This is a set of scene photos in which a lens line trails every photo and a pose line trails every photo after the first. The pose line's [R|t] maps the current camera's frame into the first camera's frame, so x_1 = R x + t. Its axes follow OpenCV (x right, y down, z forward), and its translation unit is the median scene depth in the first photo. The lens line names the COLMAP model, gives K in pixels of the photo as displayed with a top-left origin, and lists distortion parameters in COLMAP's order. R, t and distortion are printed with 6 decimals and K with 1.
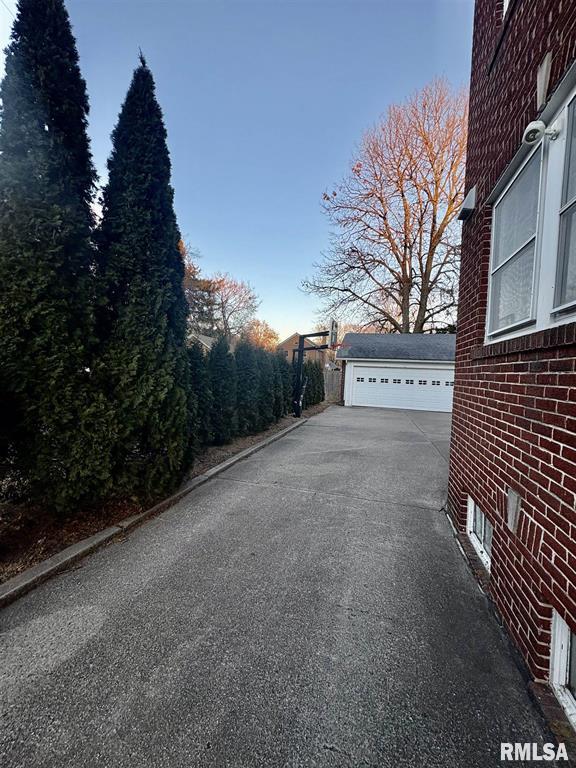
lens RADIAL K [[305.7, 0, 288.0], [0, 305.7, 384.0], [0, 0, 1]] dist [0.000022, 0.000004]
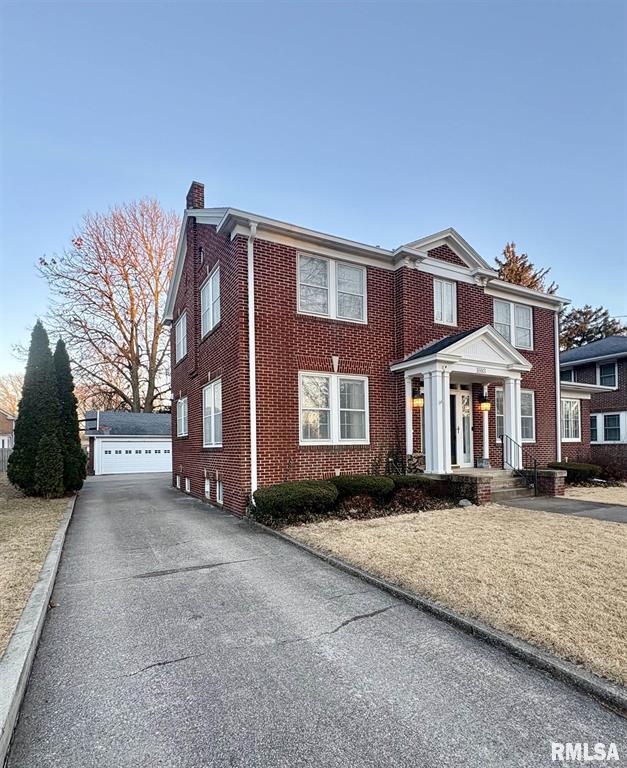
lens RADIAL K [[416.9, 0, 310.3], [0, 416.9, 440.3], [0, 0, 1]] dist [0.000079, -0.000061]
pose [[0.707976, -0.035422, 0.705348, -0.215503], [0.070952, 0.997256, -0.021134, 0.018418], [-0.702664, 0.065008, 0.708546, -0.443722]]
